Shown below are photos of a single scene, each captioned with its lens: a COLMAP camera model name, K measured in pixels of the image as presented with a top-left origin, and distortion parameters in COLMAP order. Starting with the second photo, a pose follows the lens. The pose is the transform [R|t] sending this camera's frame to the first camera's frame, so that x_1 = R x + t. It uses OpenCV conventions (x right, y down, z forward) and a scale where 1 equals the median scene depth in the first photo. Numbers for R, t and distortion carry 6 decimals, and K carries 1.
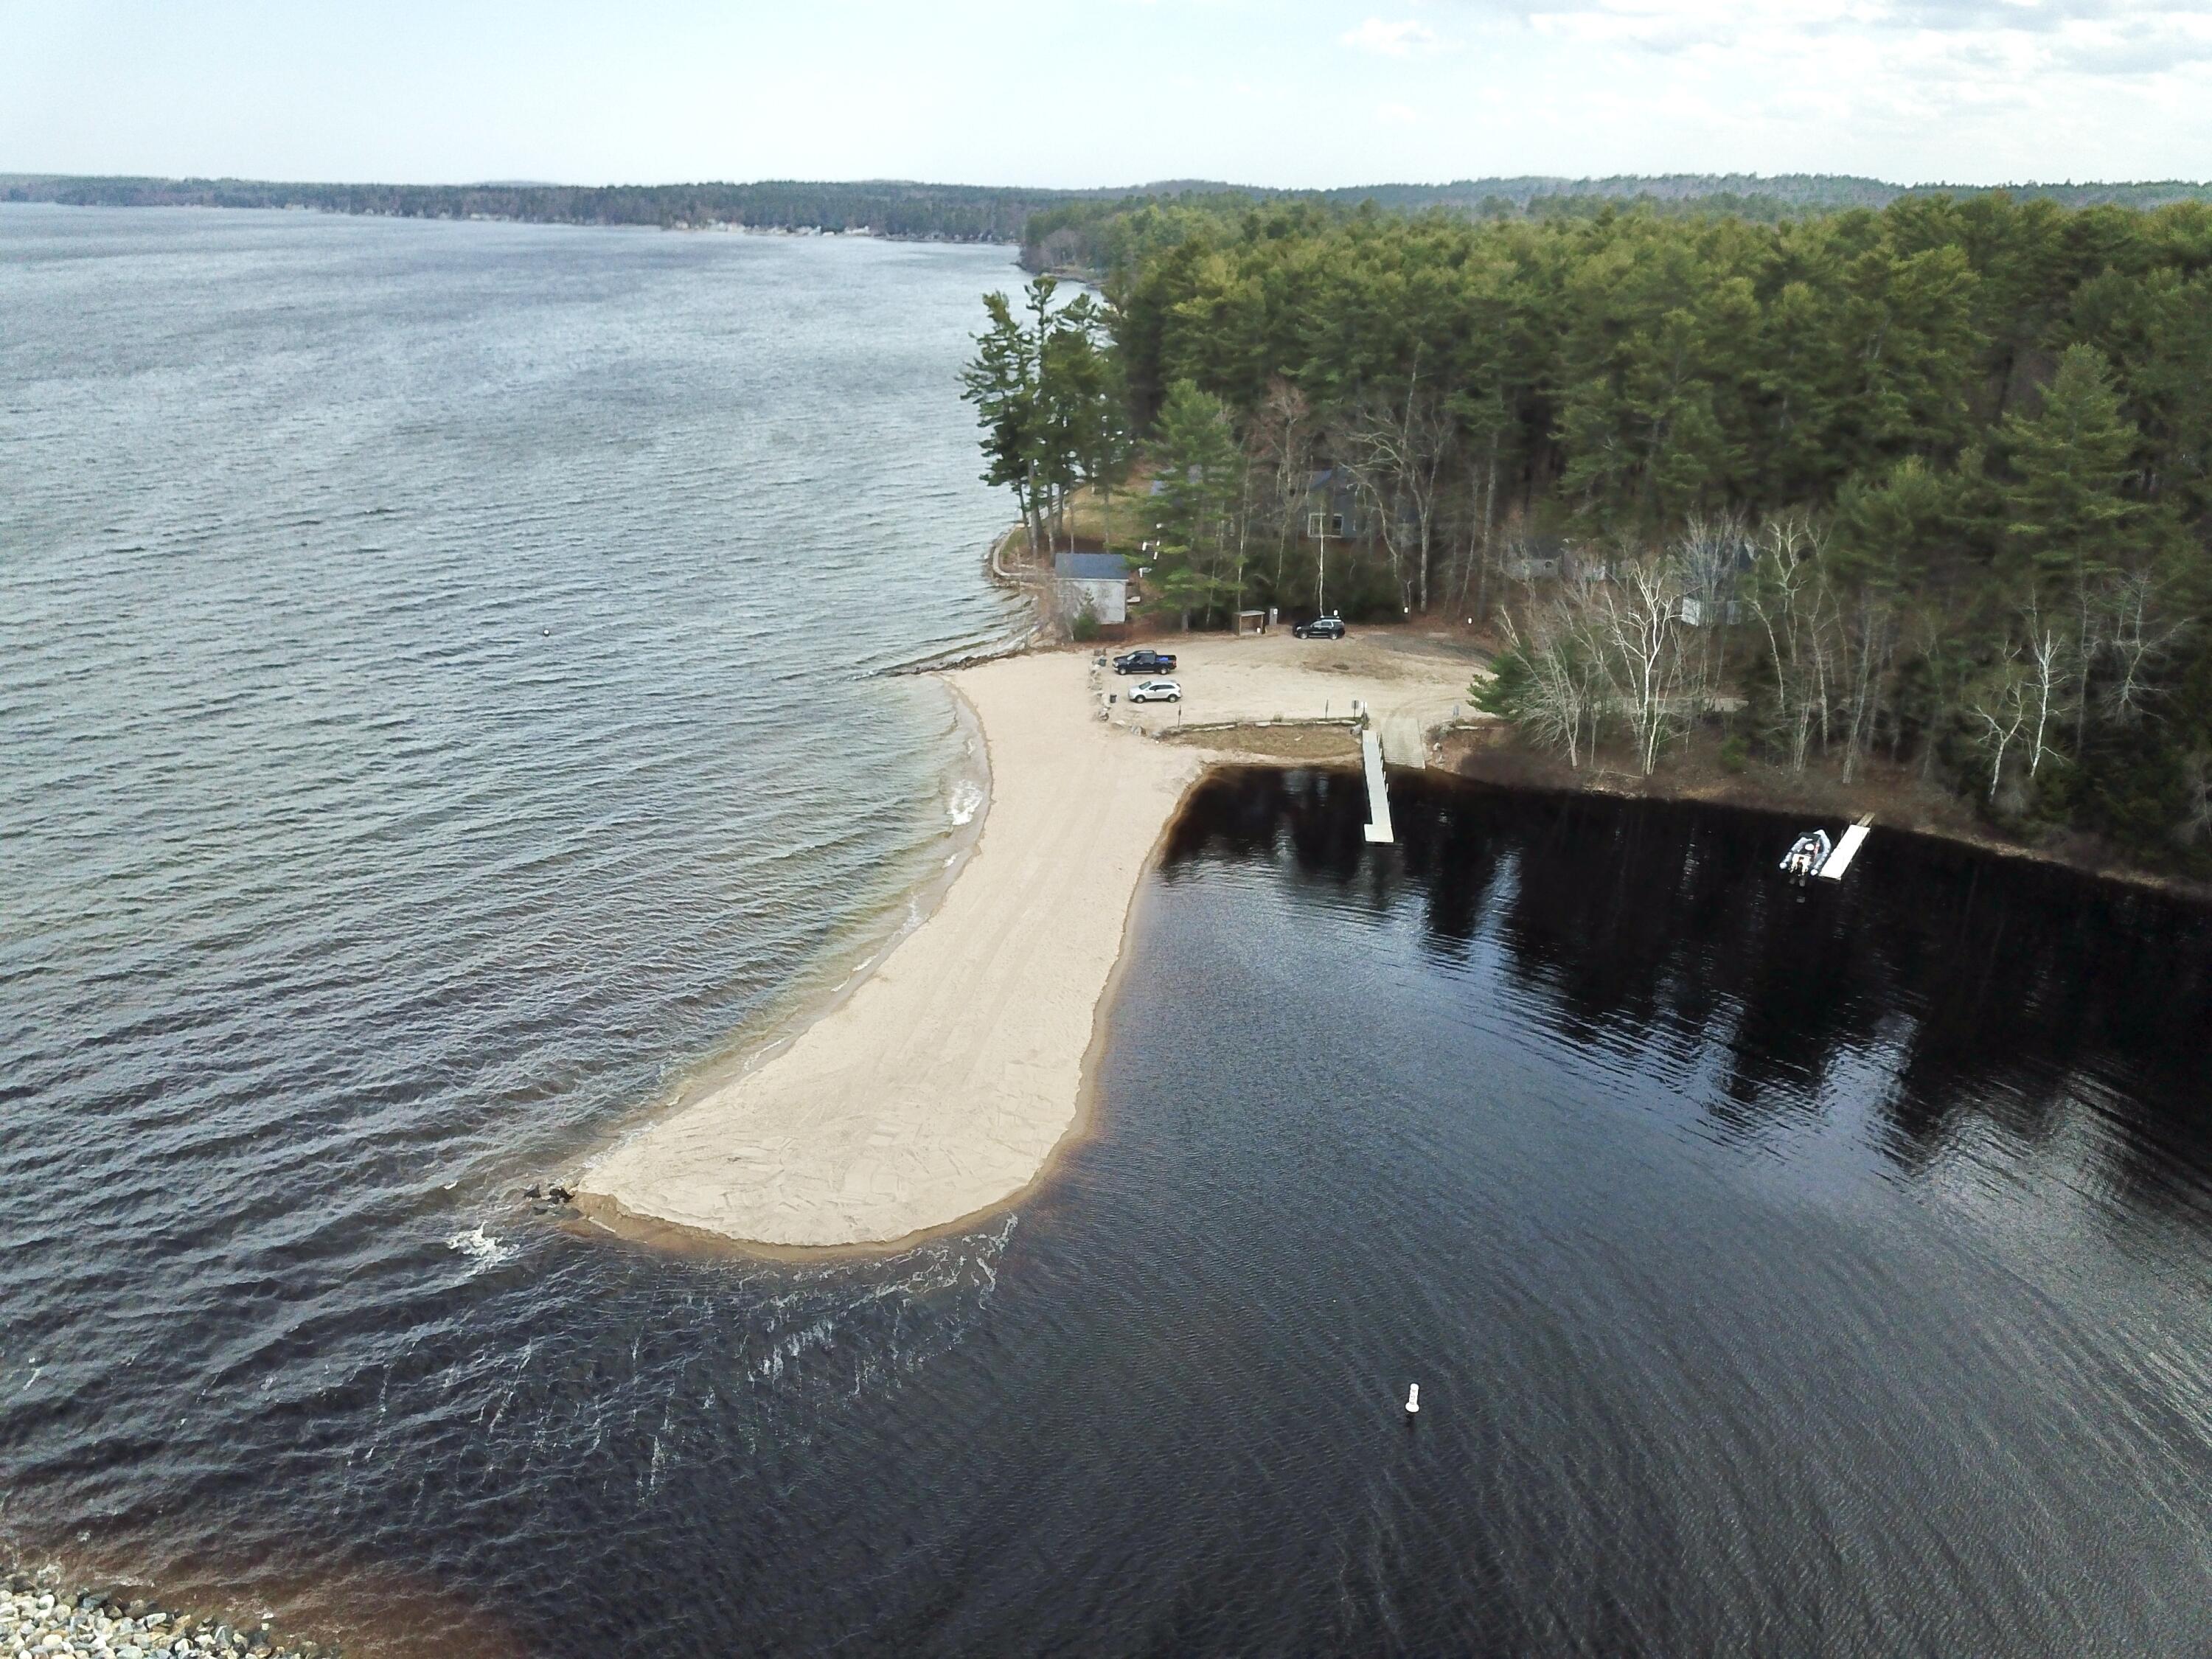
lens RADIAL K [[1652.6, 0, 1106.0], [0, 1652.6, 829.5], [0, 0, 1]] dist [-0.035947, -0.006691]
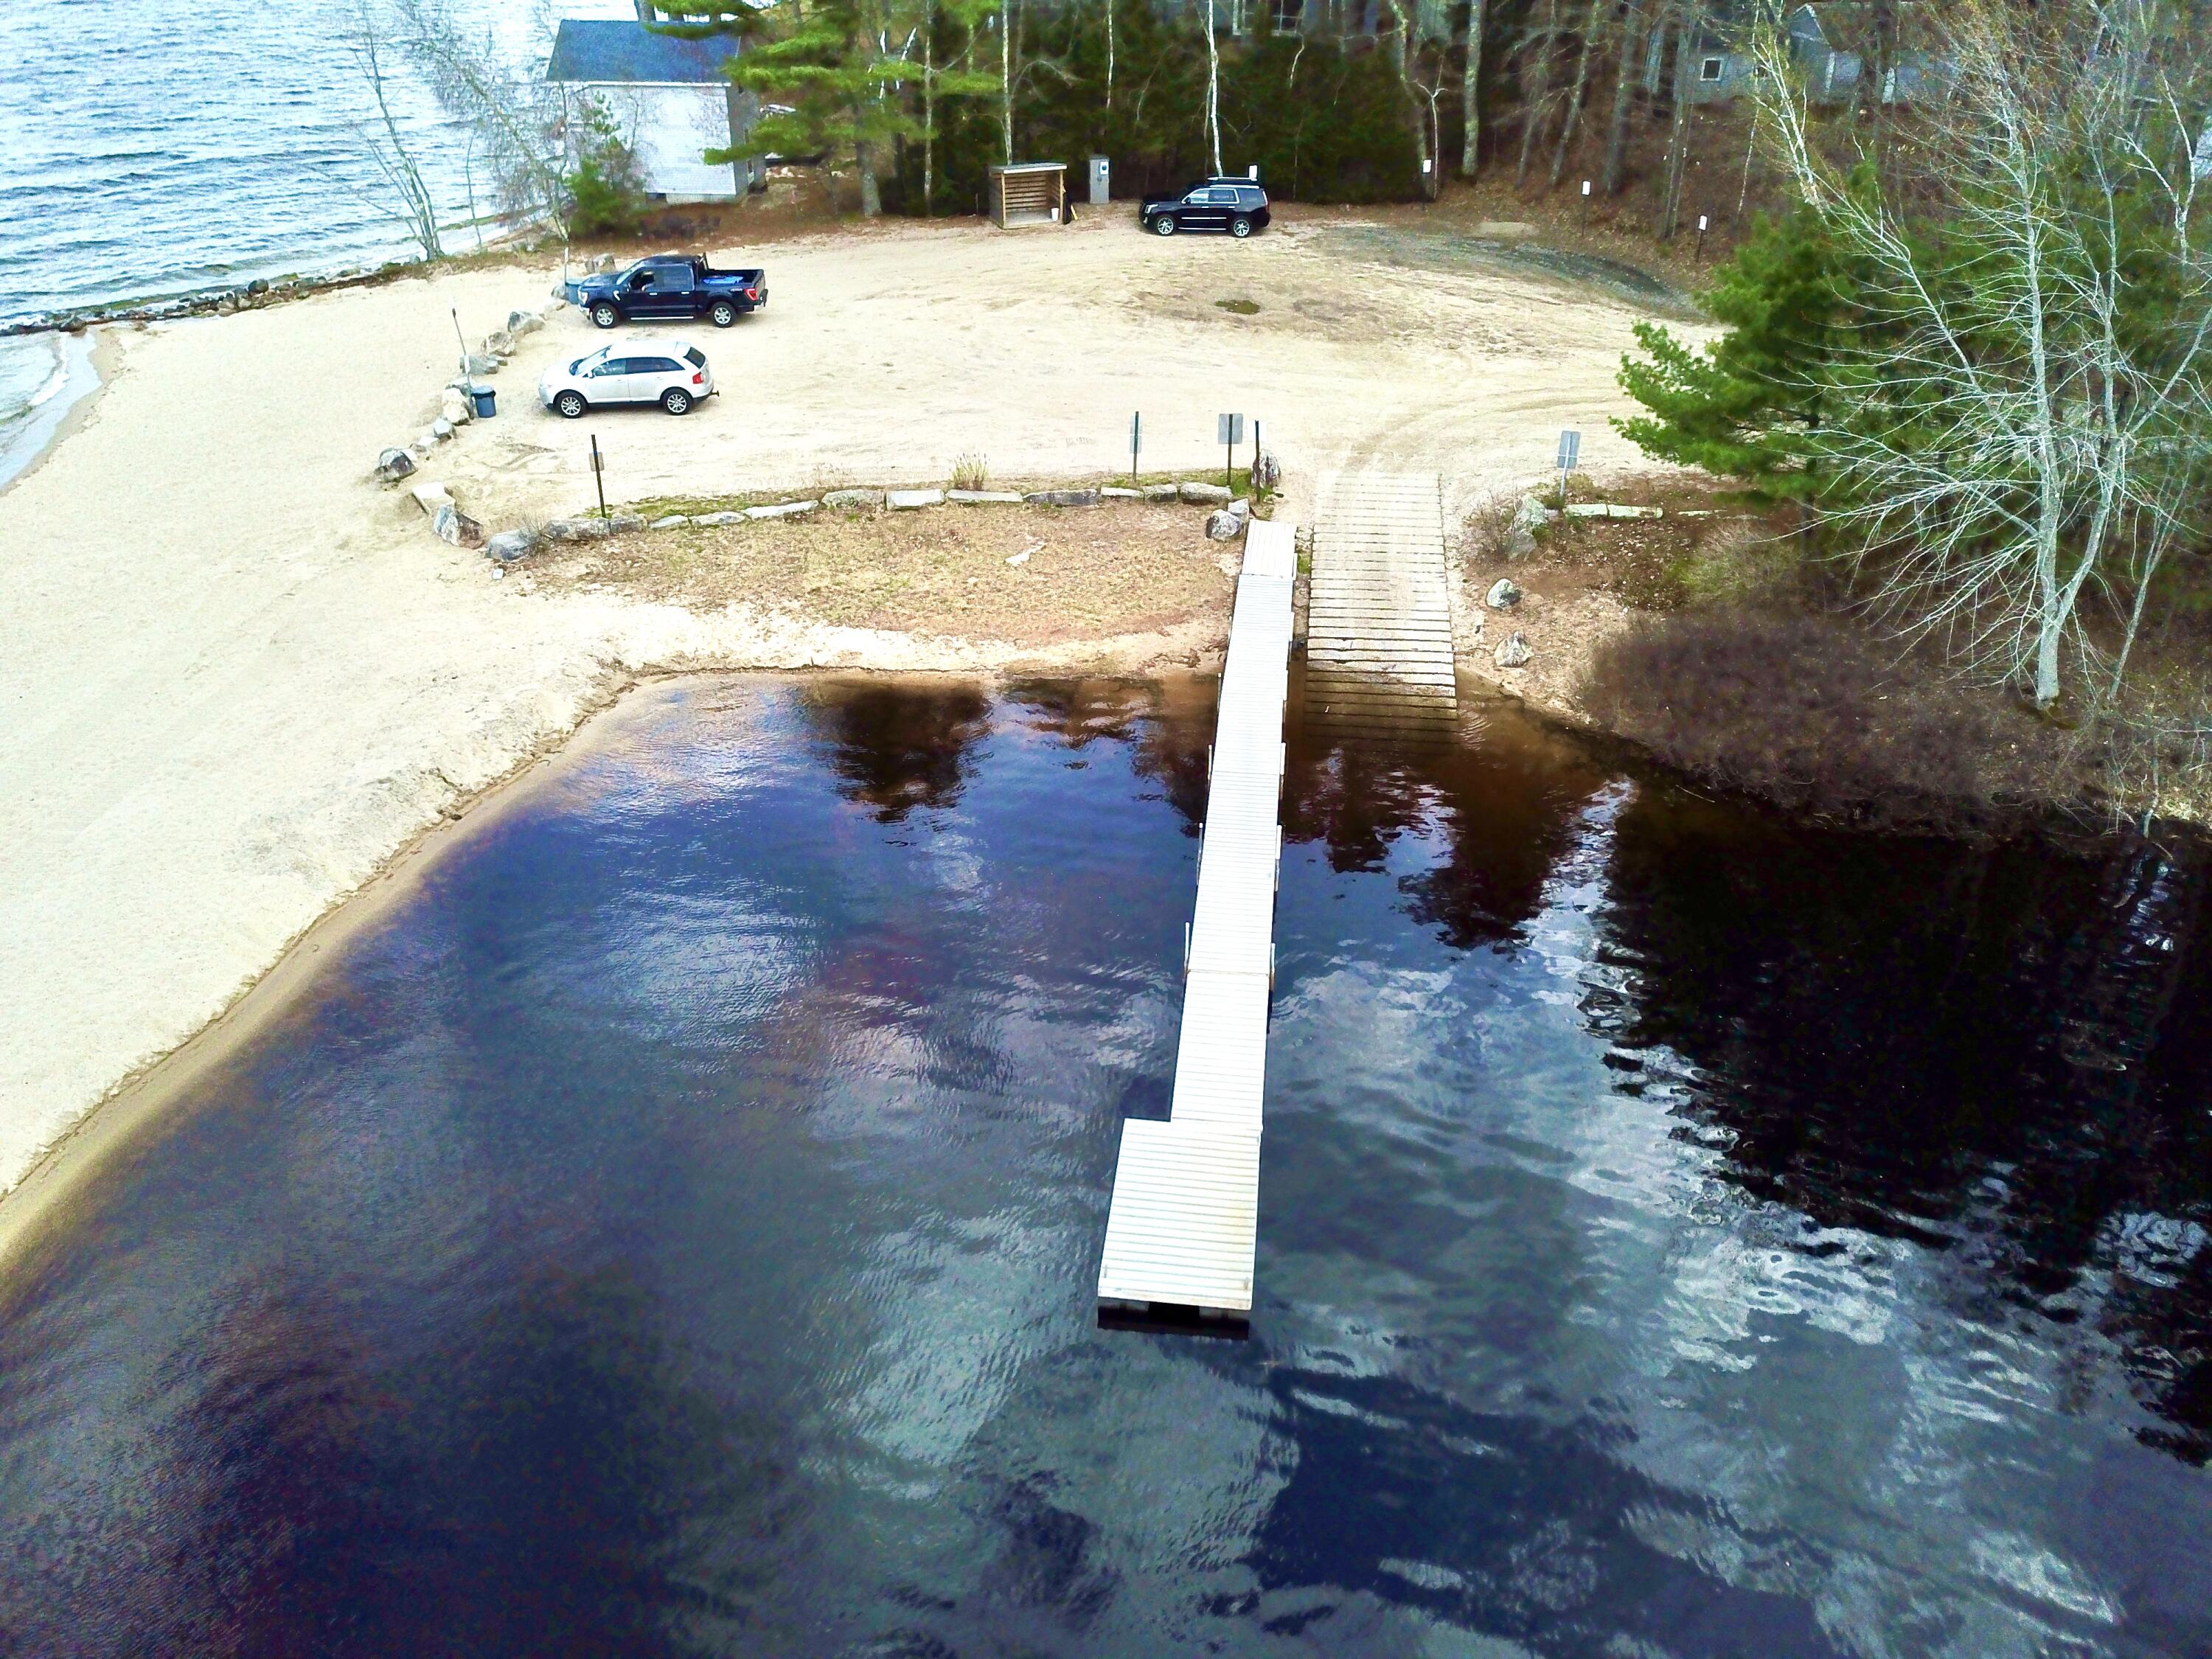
lens RADIAL K [[1652.6, 0, 1106.0], [0, 1652.6, 829.5], [0, 0, 1]] dist [-0.035947, -0.006691]
pose [[0.999898, 0.007258, -0.012334, 0.132076], [-0.004686, 0.980392, 0.196999, -0.062957], [0.013522, -0.196921, 0.980326, 0.689729]]
